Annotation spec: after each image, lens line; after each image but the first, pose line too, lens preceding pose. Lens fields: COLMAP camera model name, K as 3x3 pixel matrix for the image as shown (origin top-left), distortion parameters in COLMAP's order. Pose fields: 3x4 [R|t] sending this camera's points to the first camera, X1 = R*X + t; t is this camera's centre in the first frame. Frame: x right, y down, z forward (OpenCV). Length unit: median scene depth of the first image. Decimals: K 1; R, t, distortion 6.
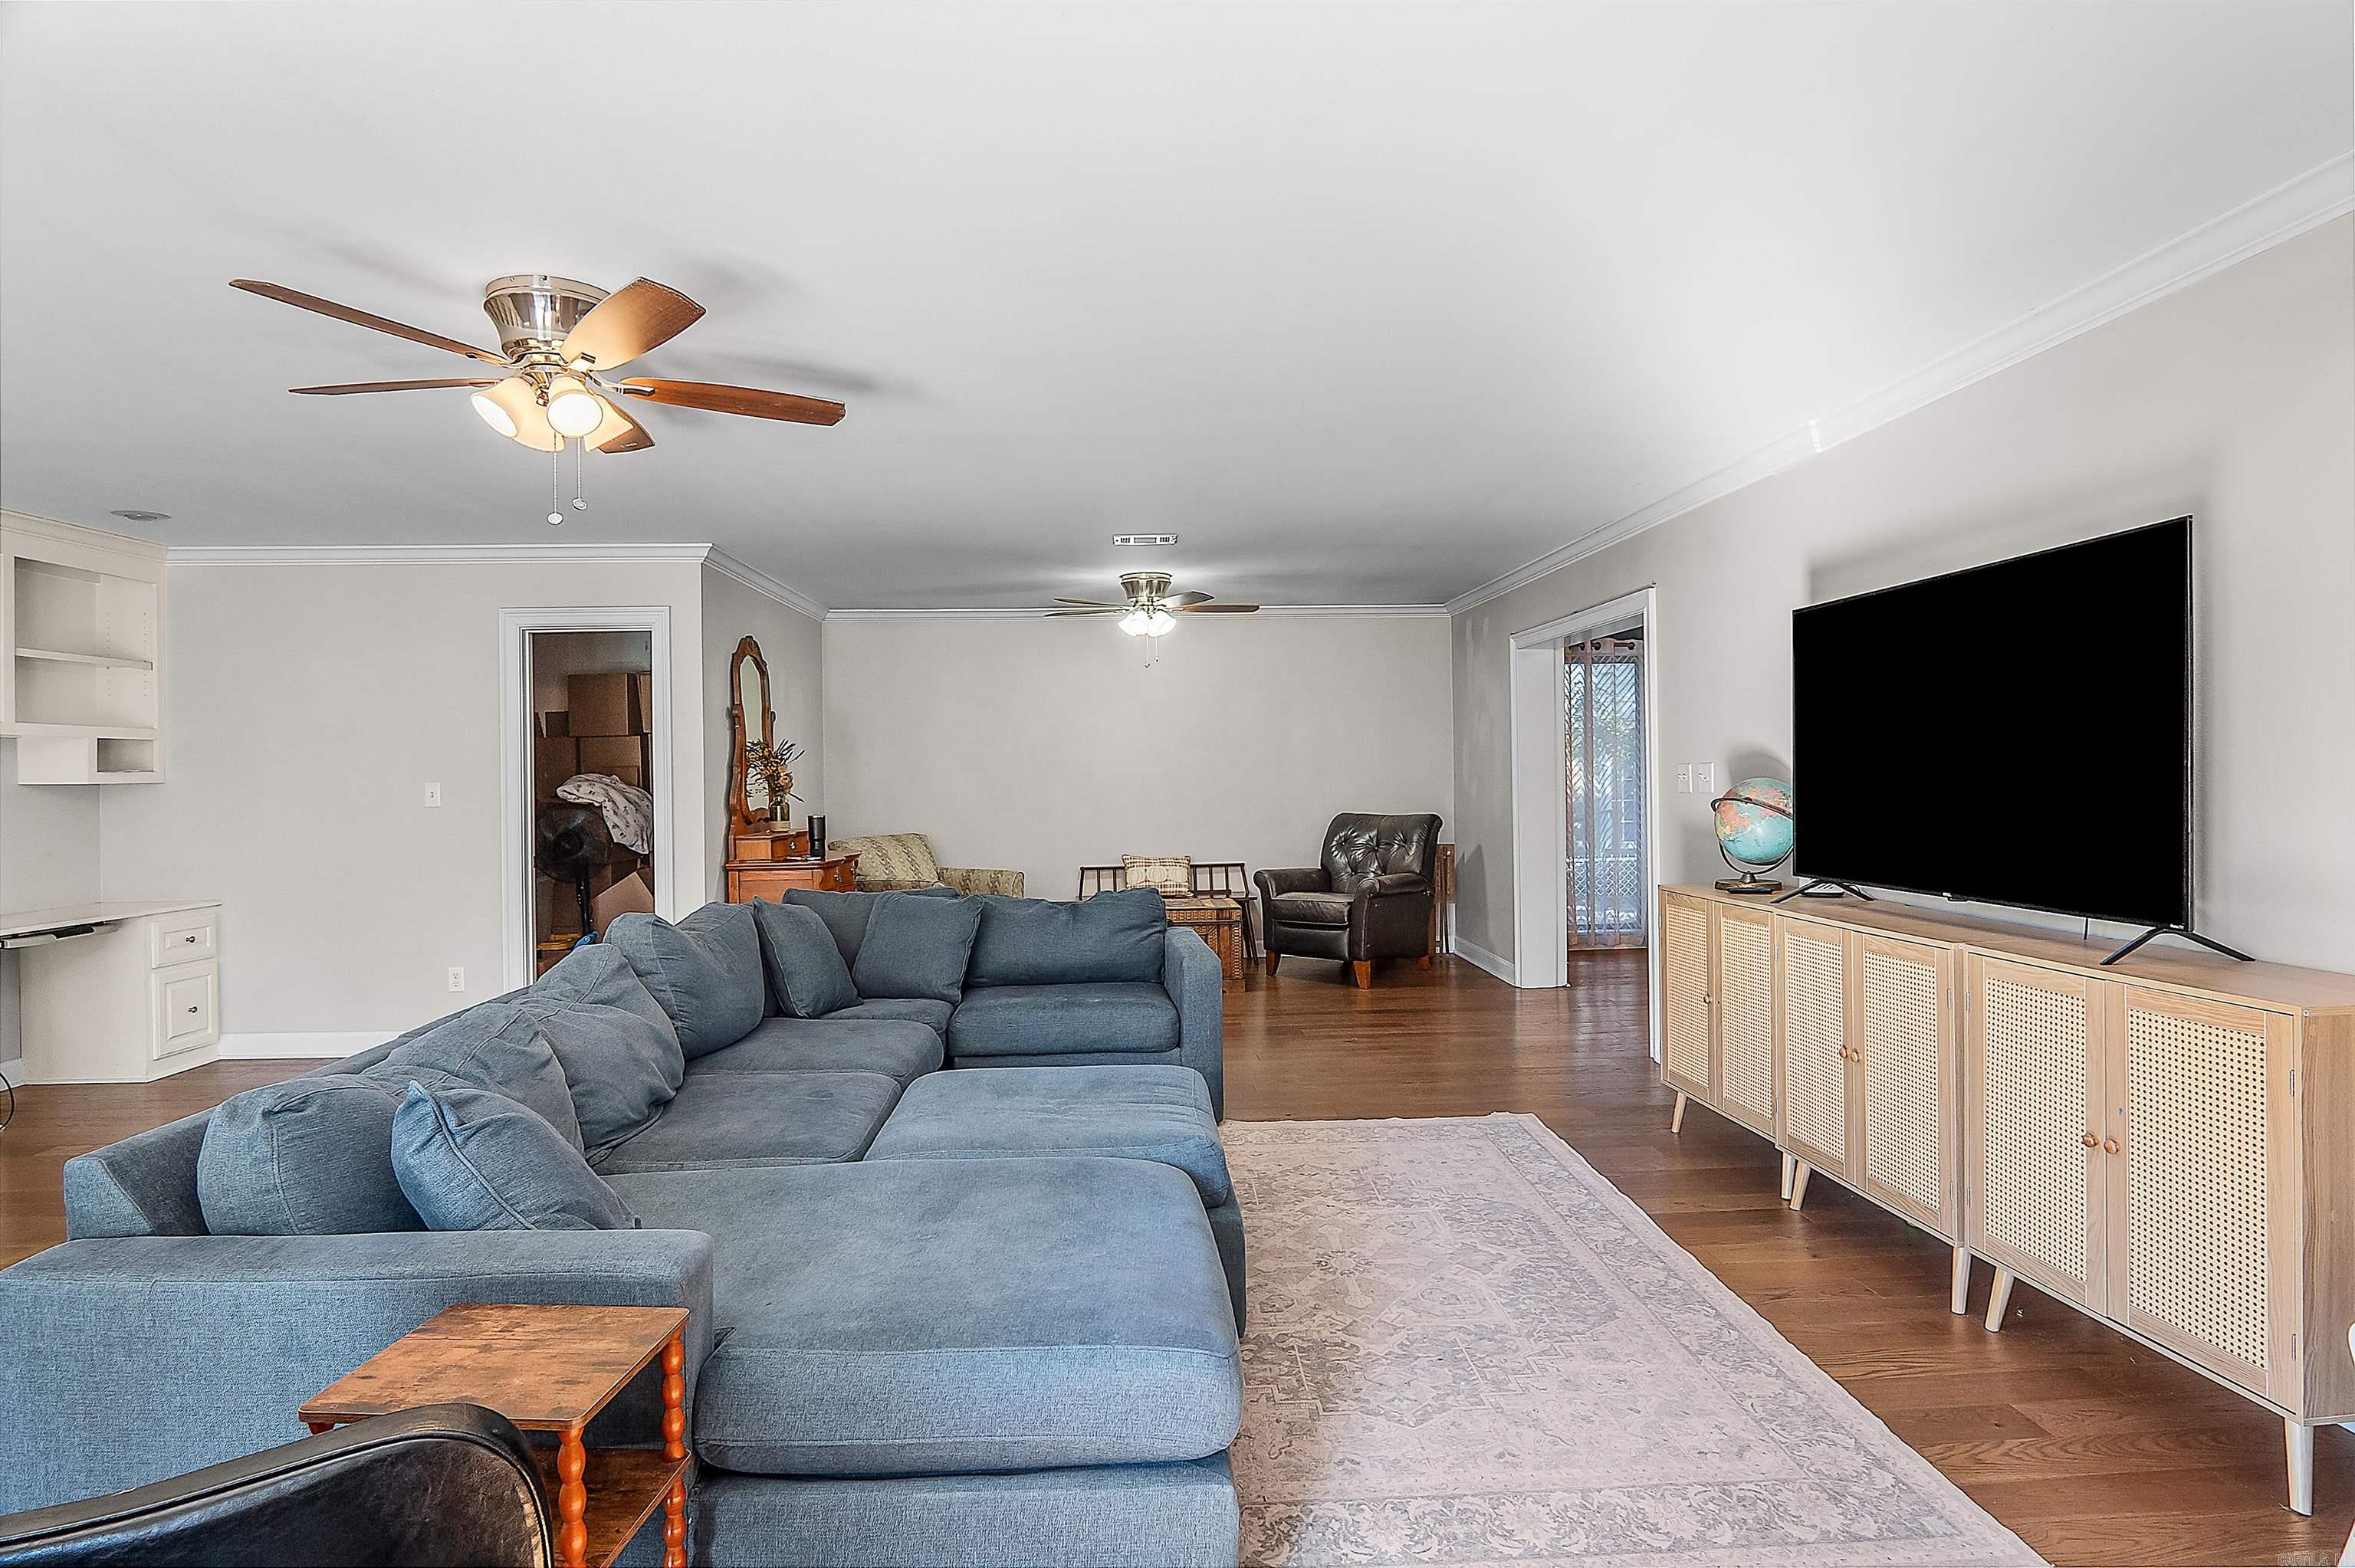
lens RADIAL K [[1257.3, 0, 1186.9], [0, 1257.3, 774.5], [0, 0, 1]] dist [-0.033697, 0.009592]
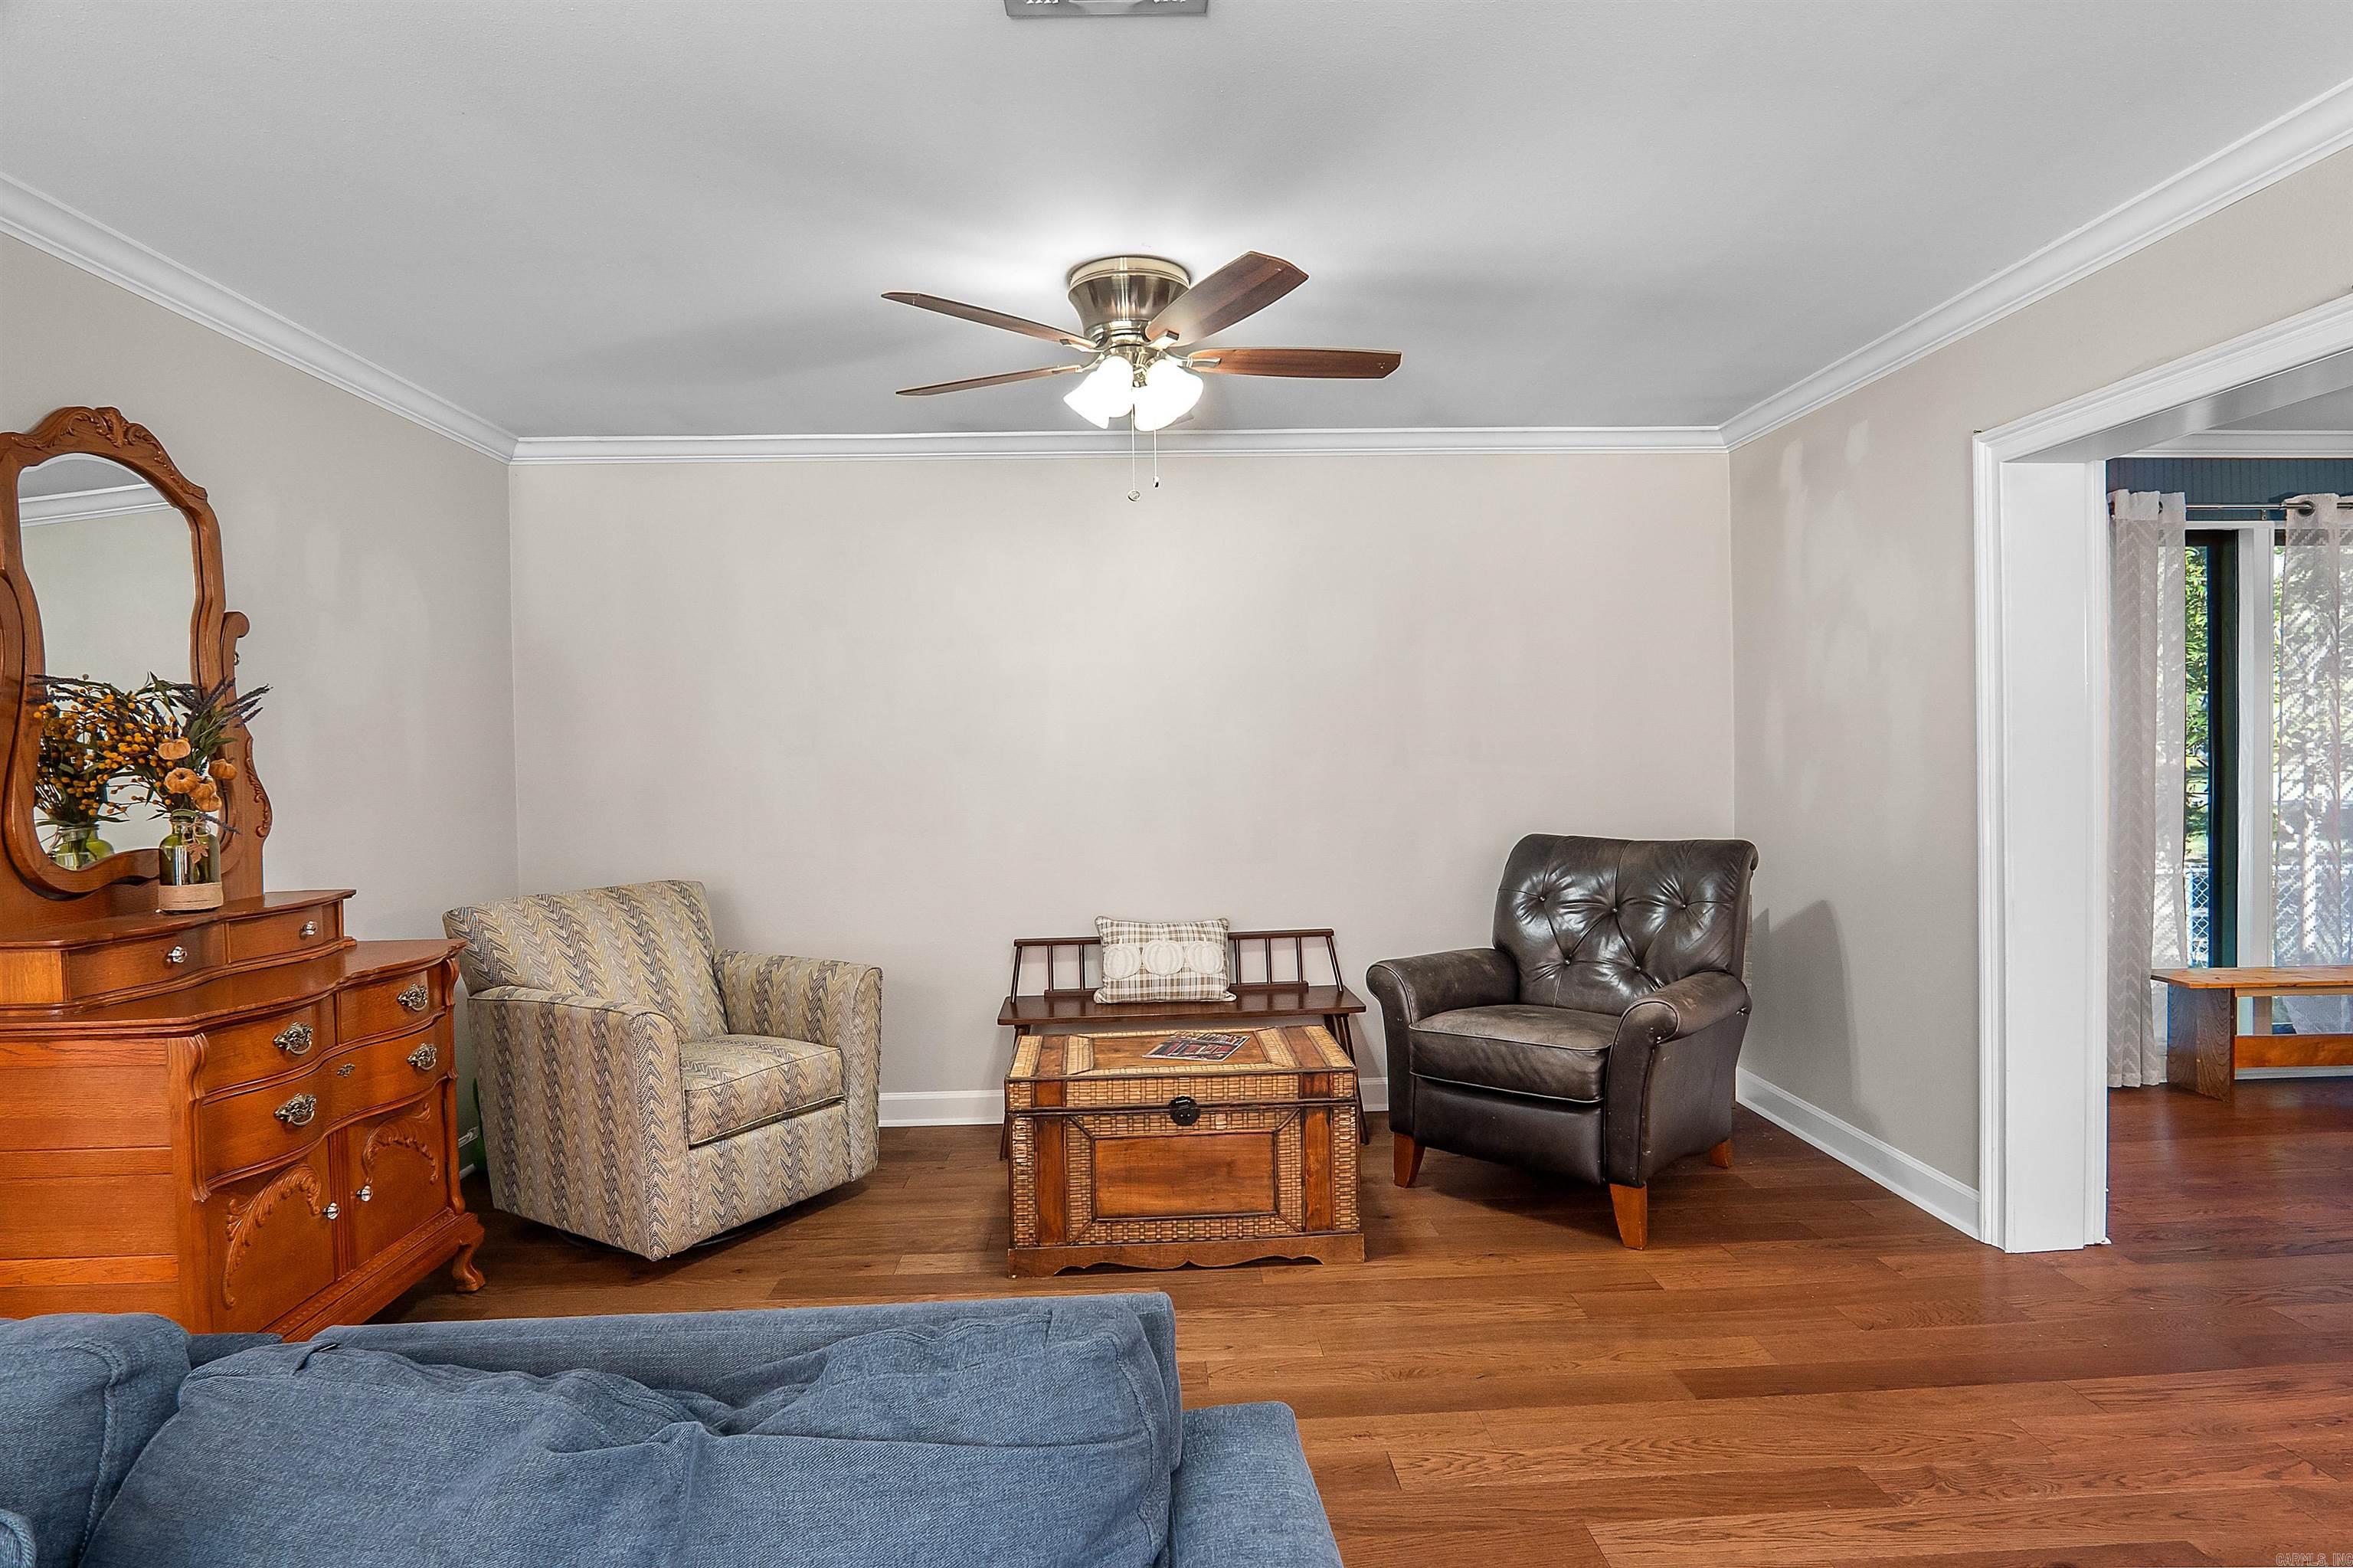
lens RADIAL K [[1256.5, 0, 1185.9], [0, 1256.5, 774.5], [0, 0, 1]] dist [-0.033697, 0.009592]
pose [[0.999896, -0.002684, -0.014147, -0.007744], [0.002890, 0.999889, 0.014594, -0.001322], [0.014107, -0.014633, 0.999793, 0.516304]]
